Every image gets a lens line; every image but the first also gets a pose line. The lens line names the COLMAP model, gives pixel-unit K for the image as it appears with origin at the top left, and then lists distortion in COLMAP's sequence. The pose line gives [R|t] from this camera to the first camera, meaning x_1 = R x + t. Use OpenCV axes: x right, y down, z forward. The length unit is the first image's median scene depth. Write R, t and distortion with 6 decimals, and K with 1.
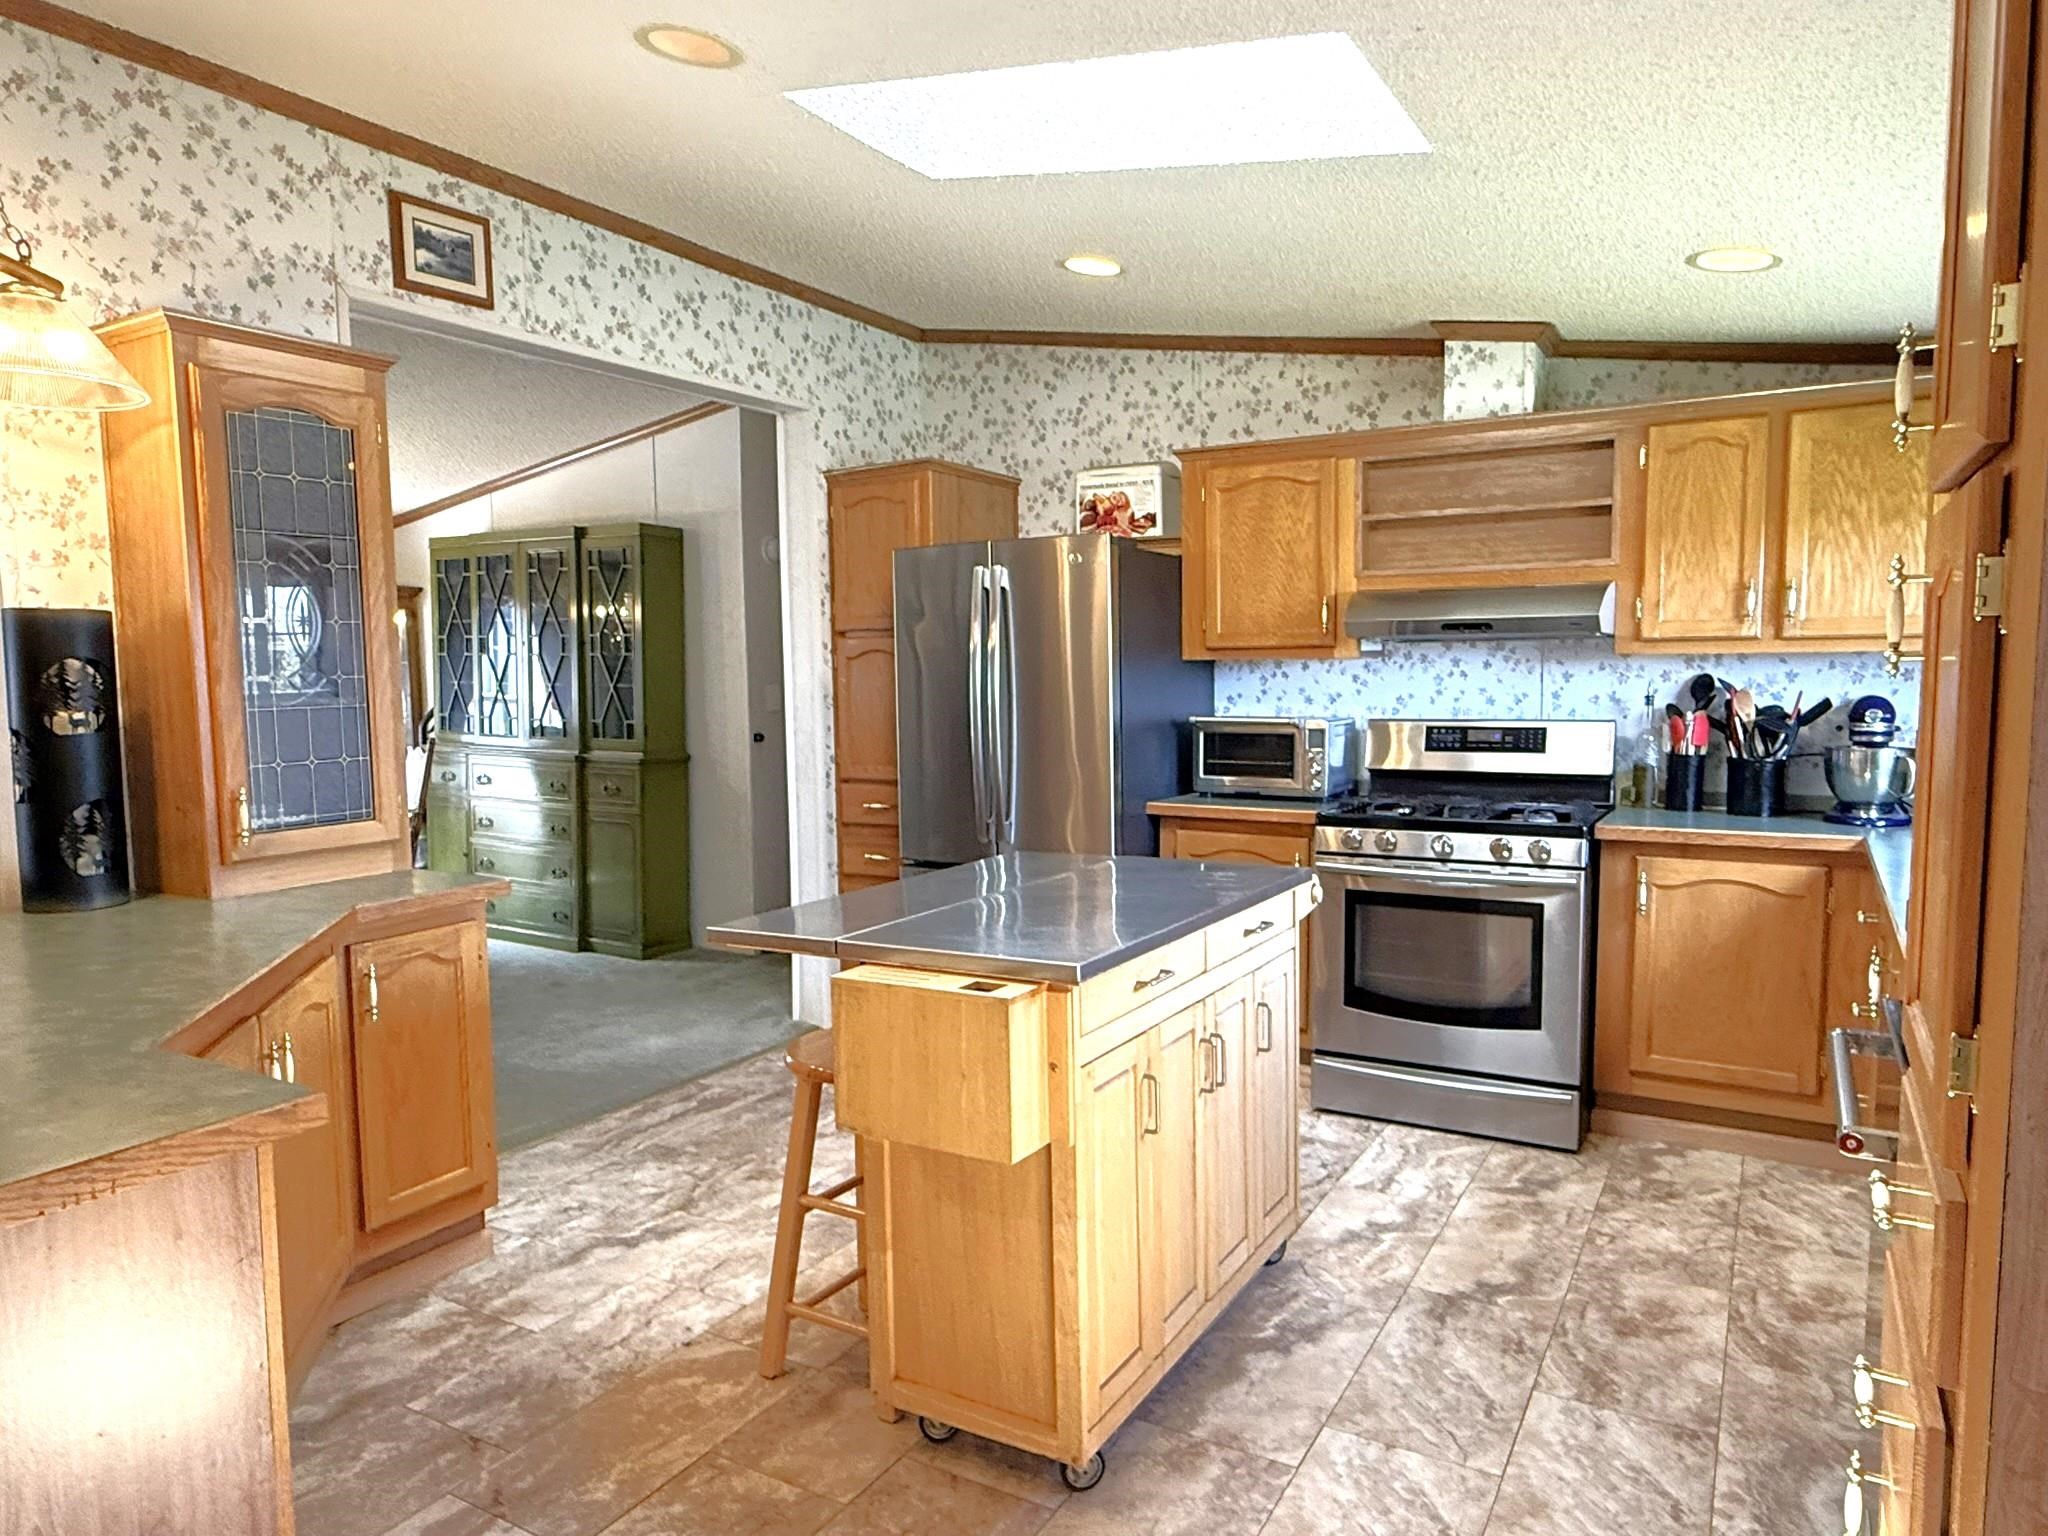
lens RADIAL K [[1308.5, 0, 1022.5], [0, 1308.5, 779.1], [0, 0, 1]] dist [0.000599, -0.001042]
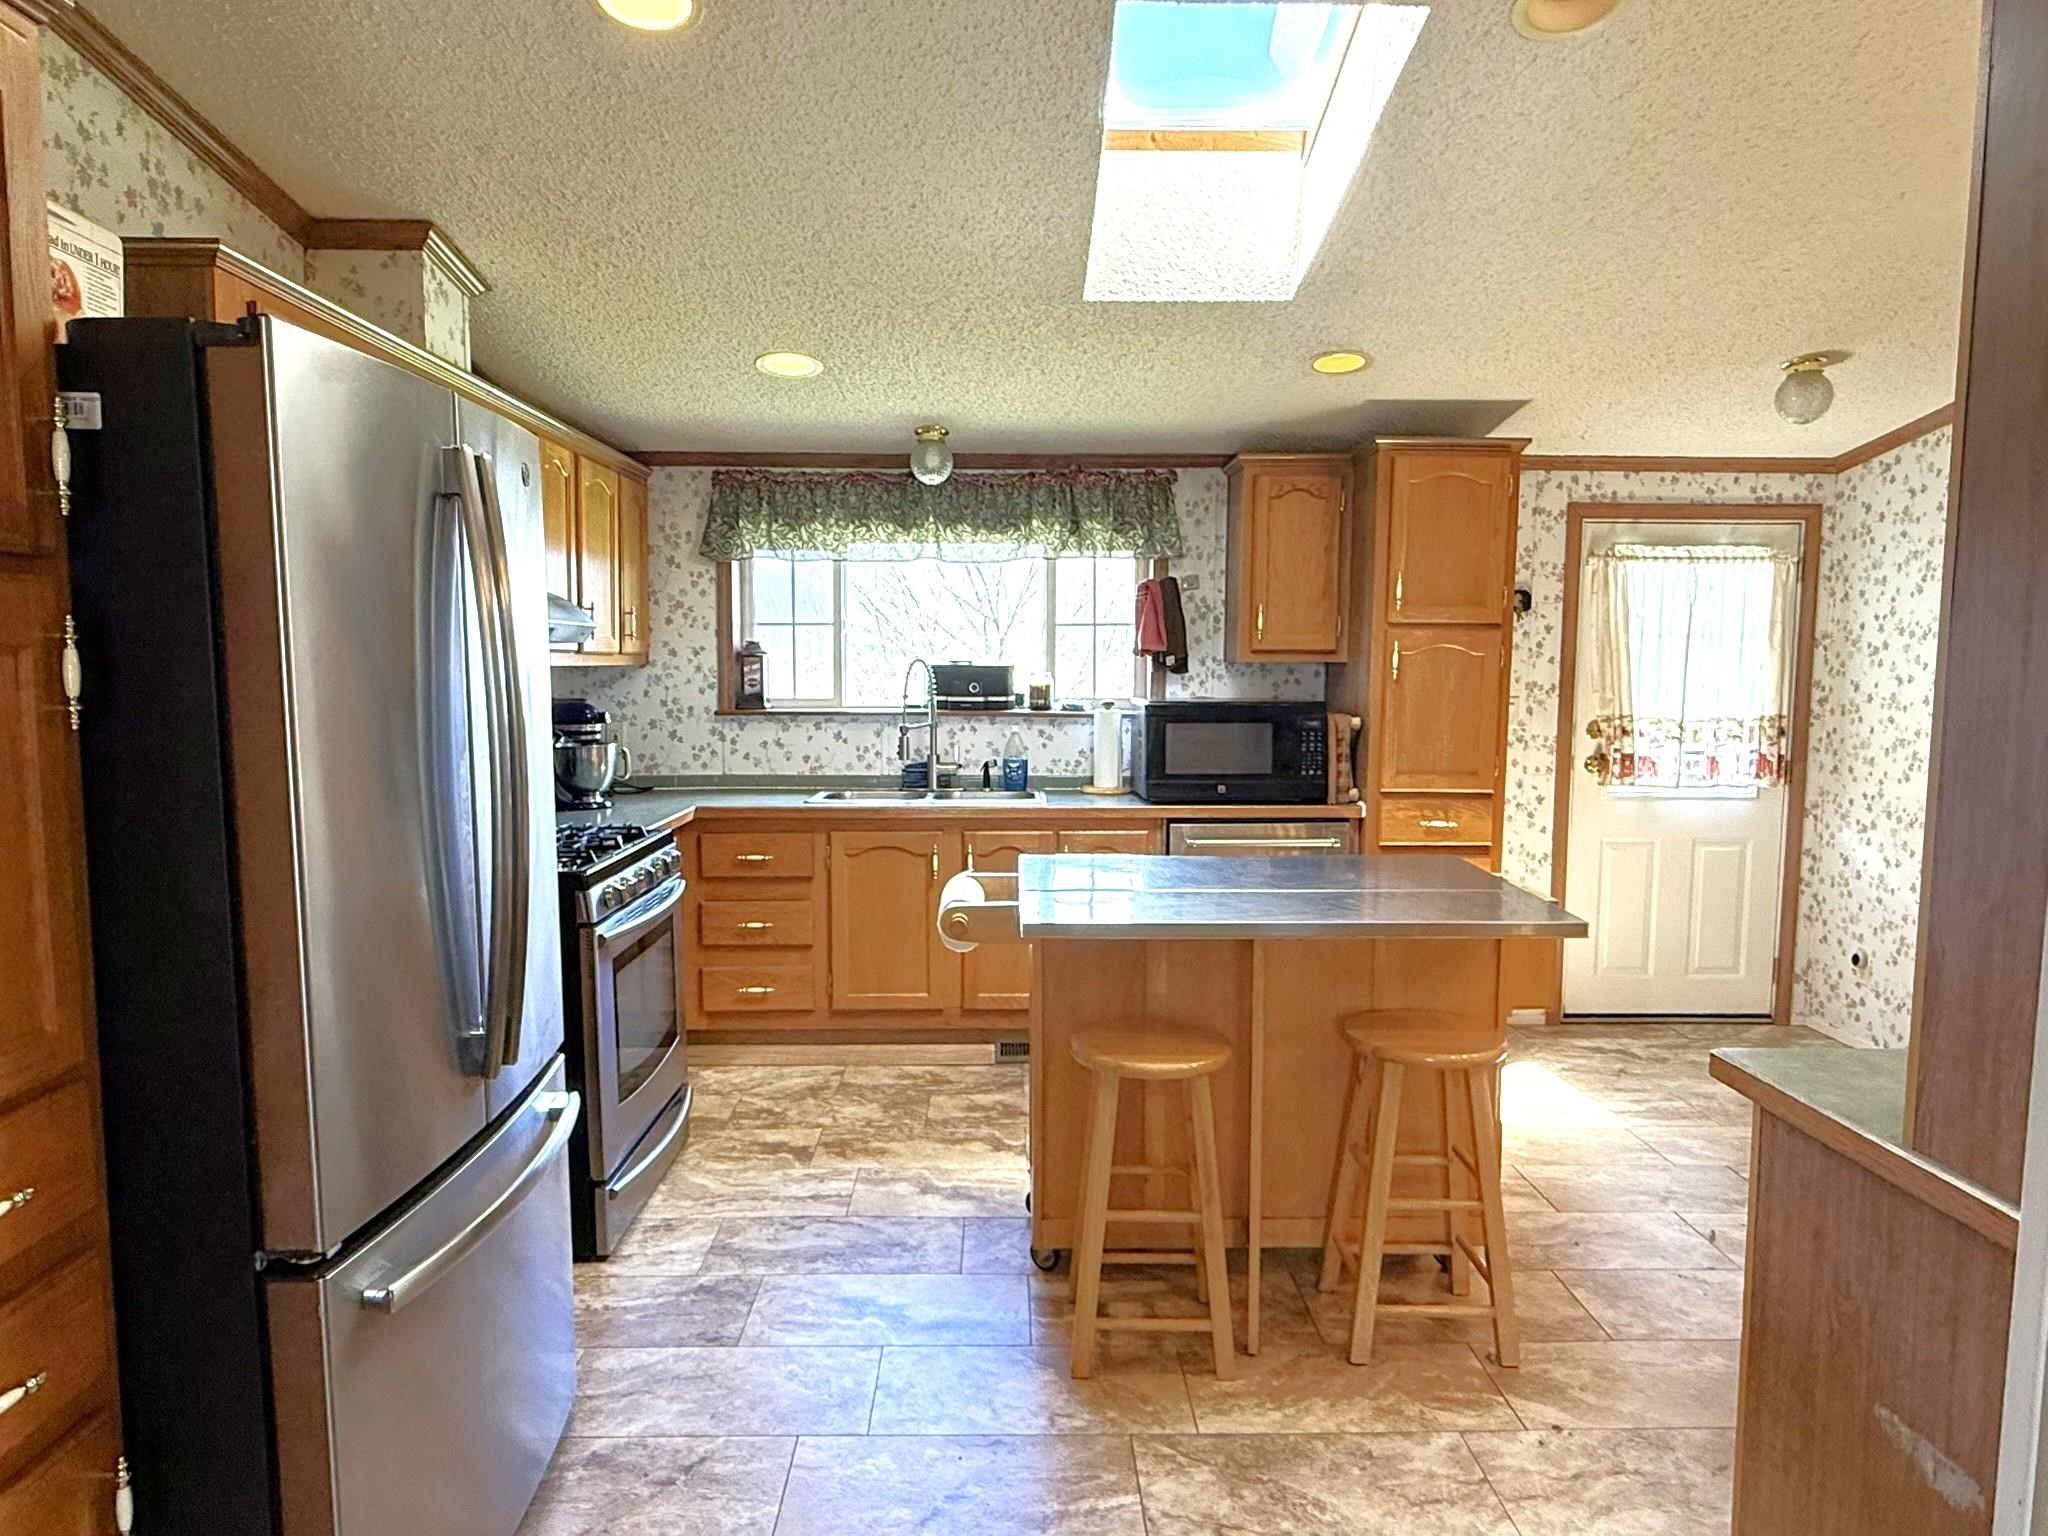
lens RADIAL K [[1308.5, 0, 1022.5], [0, 1308.5, 779.1], [0, 0, 1]] dist [0.000599, -0.001042]
pose [[-0.533256, -0.065665, 0.843402, -0.647728], [0.074334, 0.989489, 0.124038, -0.123179], [-0.842682, 0.128838, -0.522770, 1.411092]]
